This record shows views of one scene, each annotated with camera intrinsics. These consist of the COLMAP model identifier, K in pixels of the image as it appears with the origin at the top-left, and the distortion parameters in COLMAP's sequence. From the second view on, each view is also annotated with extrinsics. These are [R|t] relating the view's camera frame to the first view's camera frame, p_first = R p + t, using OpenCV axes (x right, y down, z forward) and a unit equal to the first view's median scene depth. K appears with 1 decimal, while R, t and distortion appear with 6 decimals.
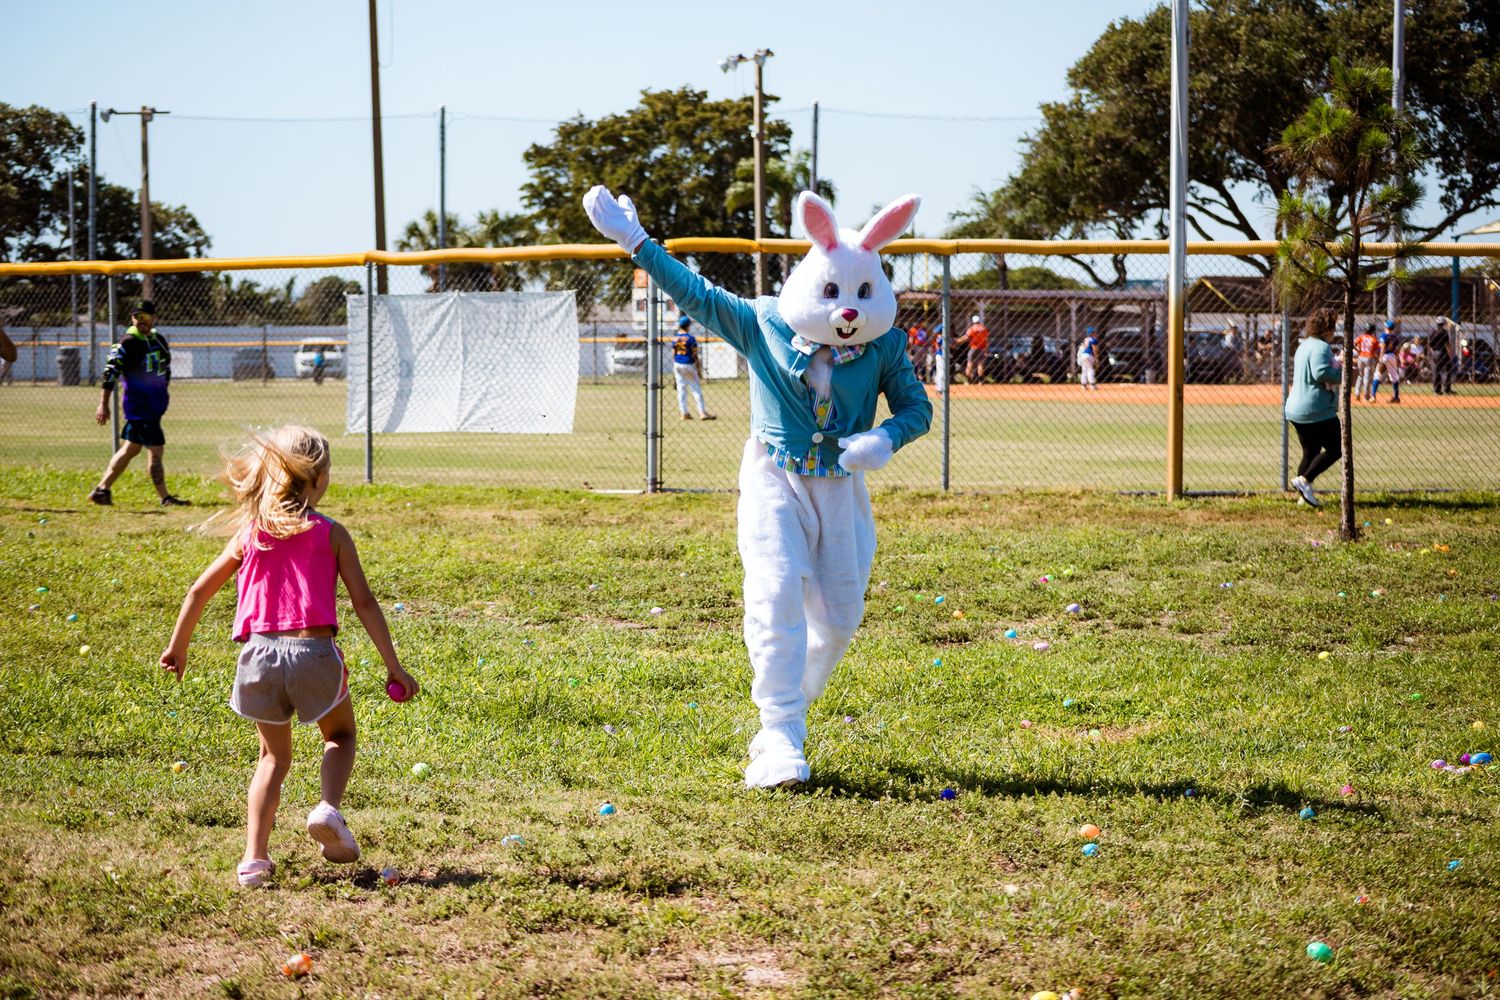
lens RADIAL K [[3447.6, 0, 779.4], [0, 3447.6, 489.1], [0, 0, 1]] dist [-0.050114, 0.000000]
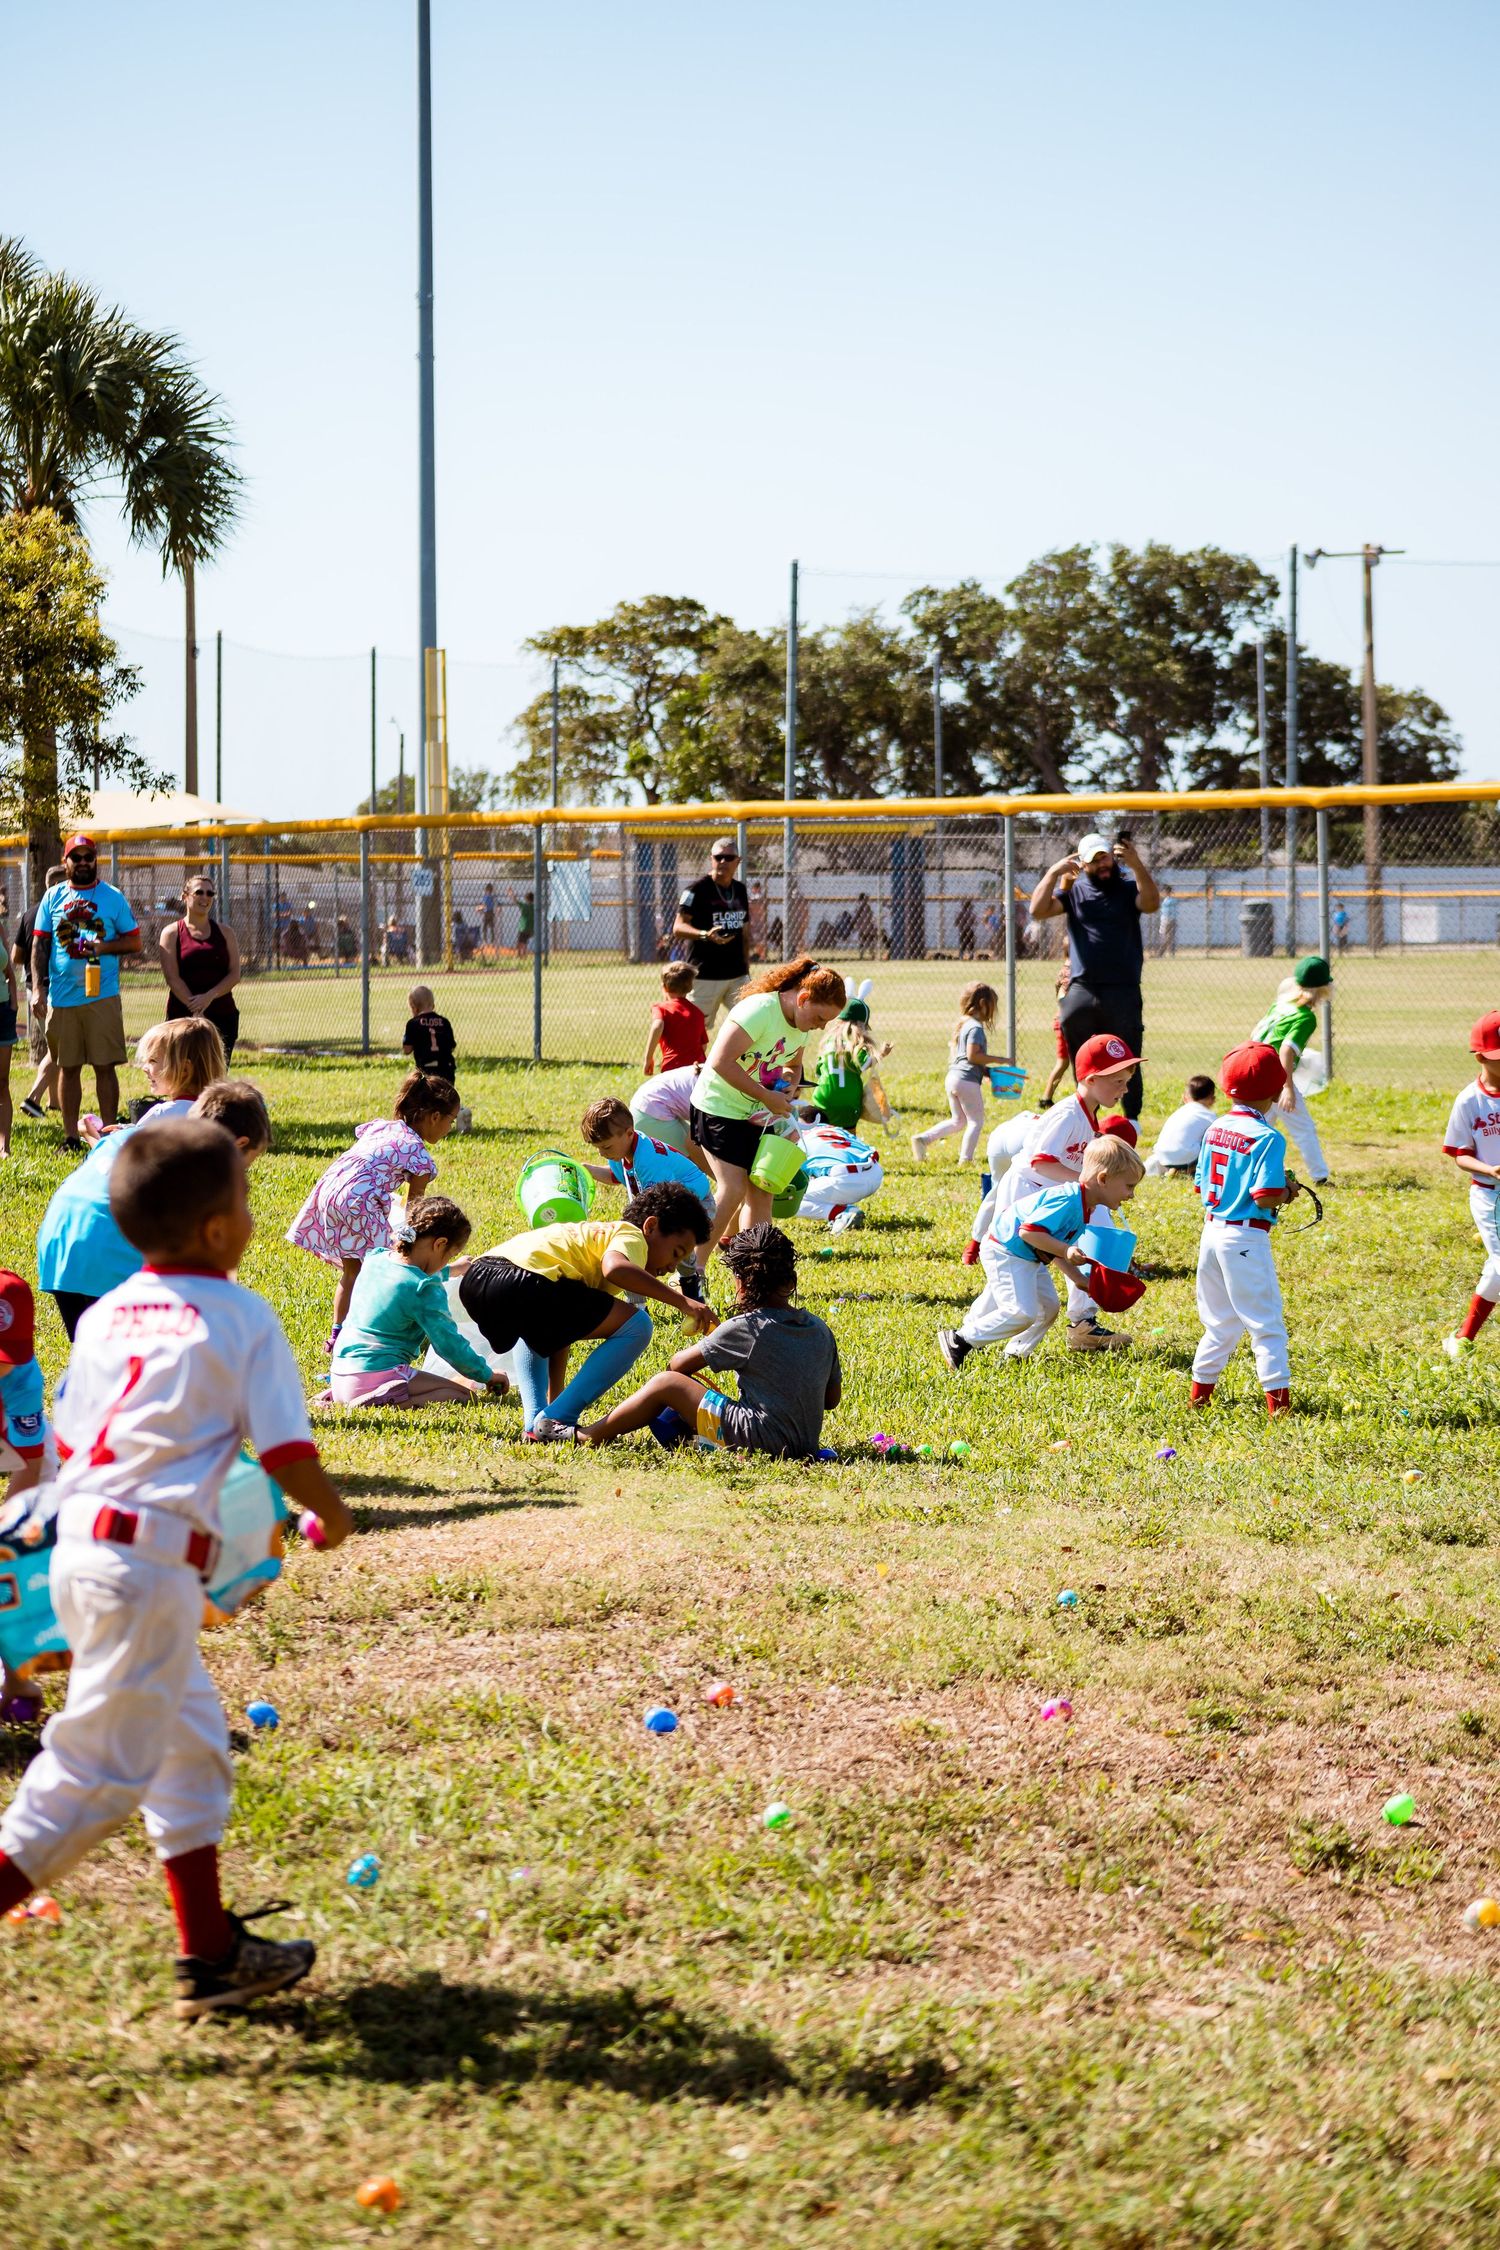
lens RADIAL K [[5171.4, 0, 755.2], [0, 5171.4, 1120.2], [0, 0, 1]] dist [-0.050114, 0.000000]
pose [[0.955271, 0.003254, -0.295713, 0.018602], [-0.002500, 0.999993, 0.002930, -0.001447], [0.295720, -0.002060, 0.955272, -0.102480]]
